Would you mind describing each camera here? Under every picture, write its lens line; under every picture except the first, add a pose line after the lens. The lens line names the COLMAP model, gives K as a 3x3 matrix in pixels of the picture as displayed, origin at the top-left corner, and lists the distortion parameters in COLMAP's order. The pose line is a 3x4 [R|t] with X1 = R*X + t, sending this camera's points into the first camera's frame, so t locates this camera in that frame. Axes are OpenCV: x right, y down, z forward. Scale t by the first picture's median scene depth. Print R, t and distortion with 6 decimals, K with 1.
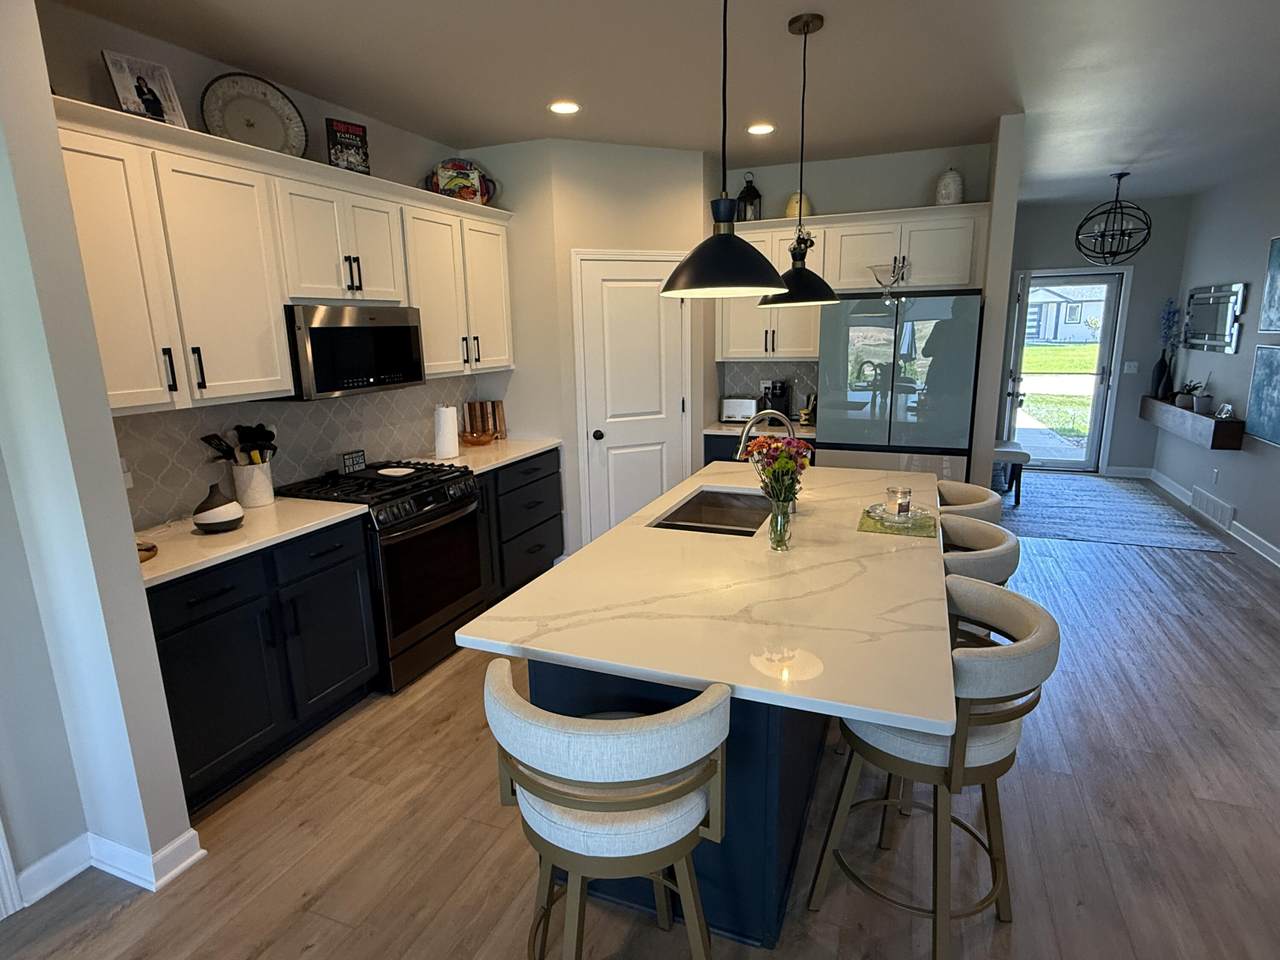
lens RADIAL K [[688.7, 0, 631.6], [0, 688.7, 478.2], [0, 0, 1]] dist [0.005943, -0.002304]
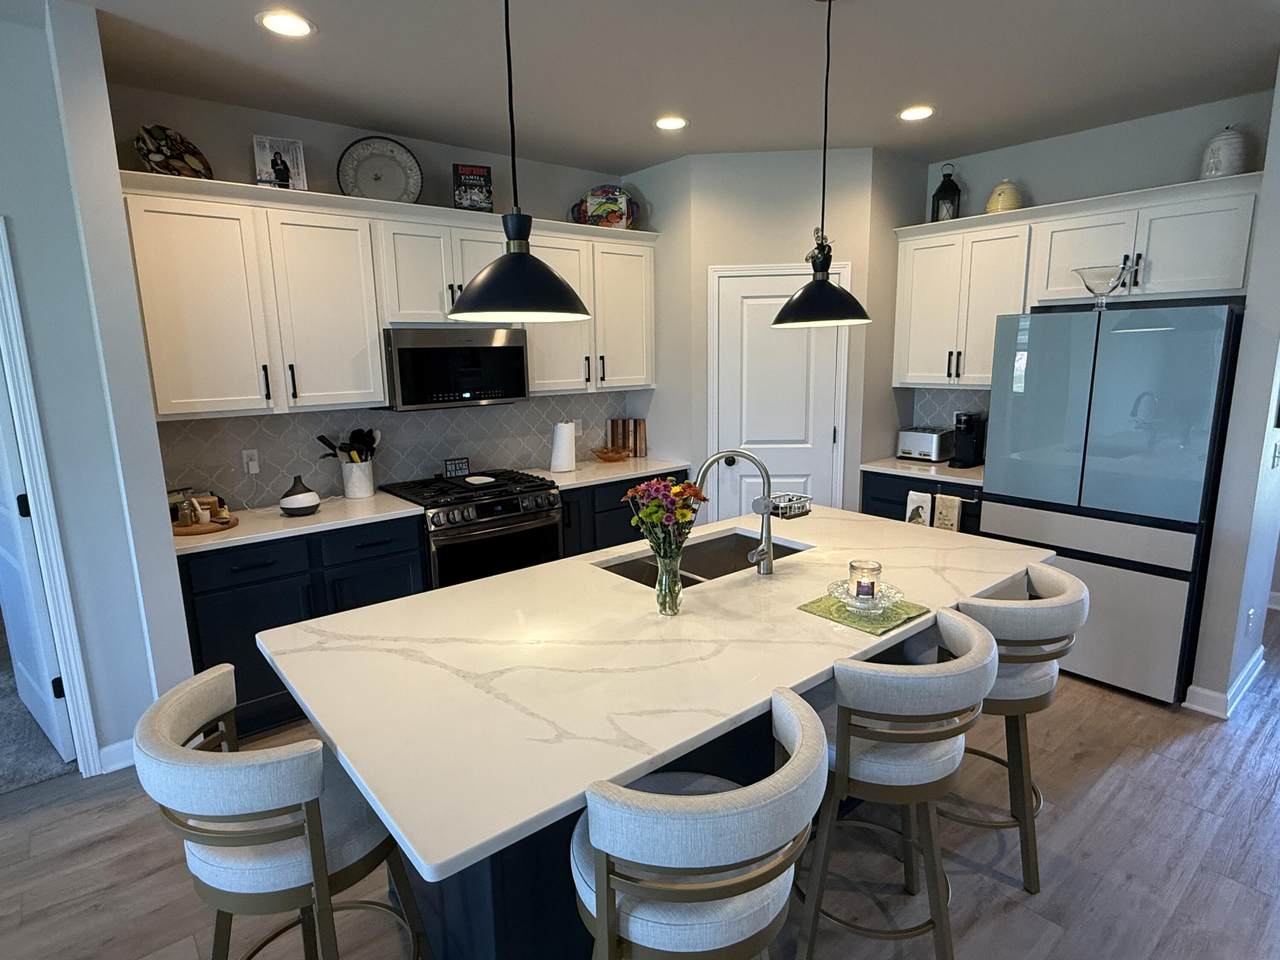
lens RADIAL K [[688.7, 0, 634.9], [0, 688.7, 475.4], [0, 0, 1]] dist [0.005943, -0.002304]
pose [[0.884584, 0.090200, -0.457575, 0.358646], [-0.101493, 0.994836, -0.000098, -0.039888], [0.455203, 0.046527, 0.889171, 0.141370]]
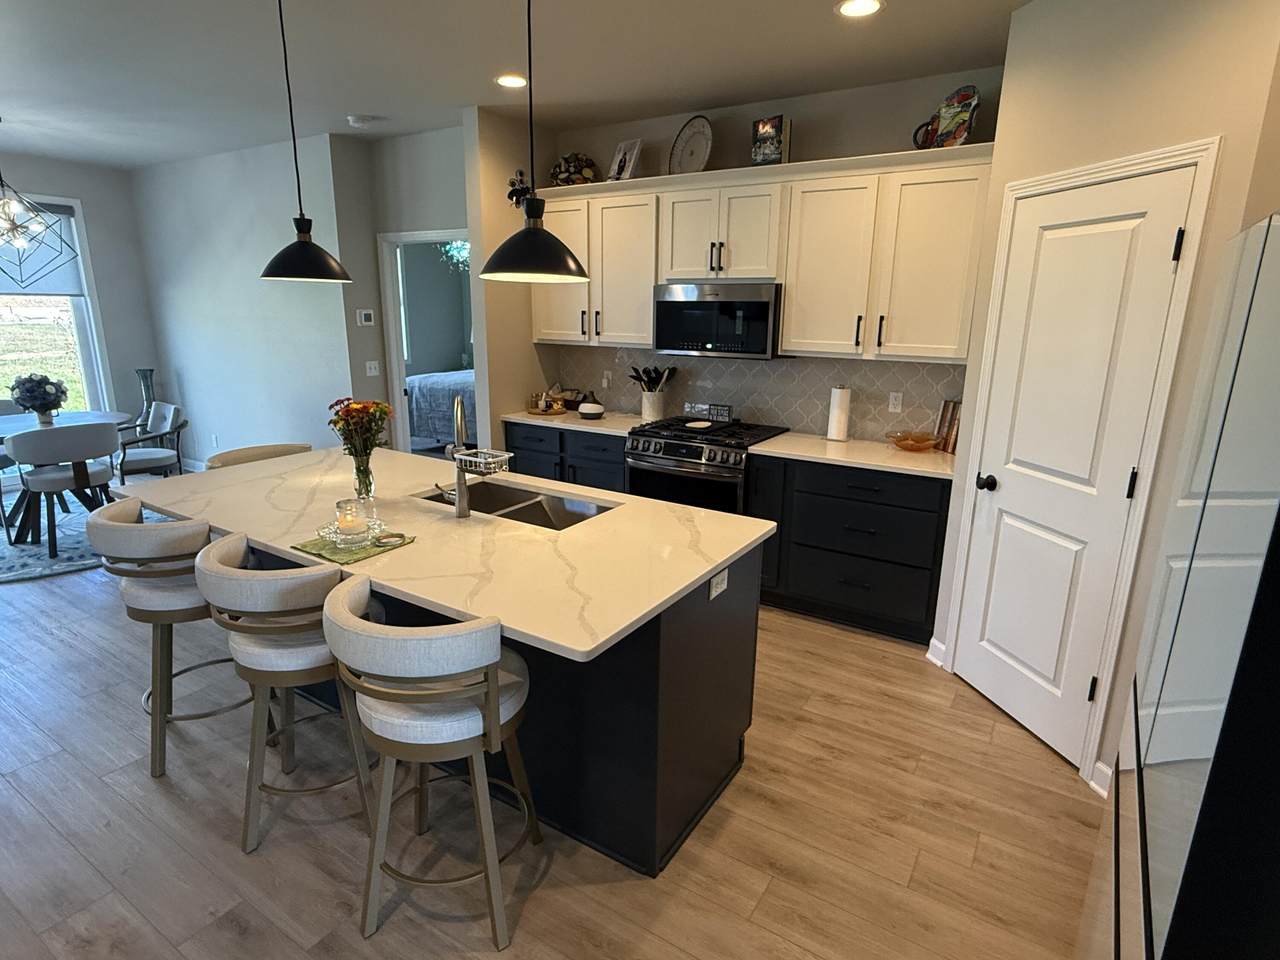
lens RADIAL K [[688.7, 0, 641.0], [0, 688.7, 478.2], [0, 0, 1]] dist [0.005943, -0.002304]
pose [[-0.173585, 0.262288, -0.949249, 0.802470], [-0.218843, 0.929509, 0.296852, -0.245275], [0.960196, 0.259266, -0.103948, 1.015091]]
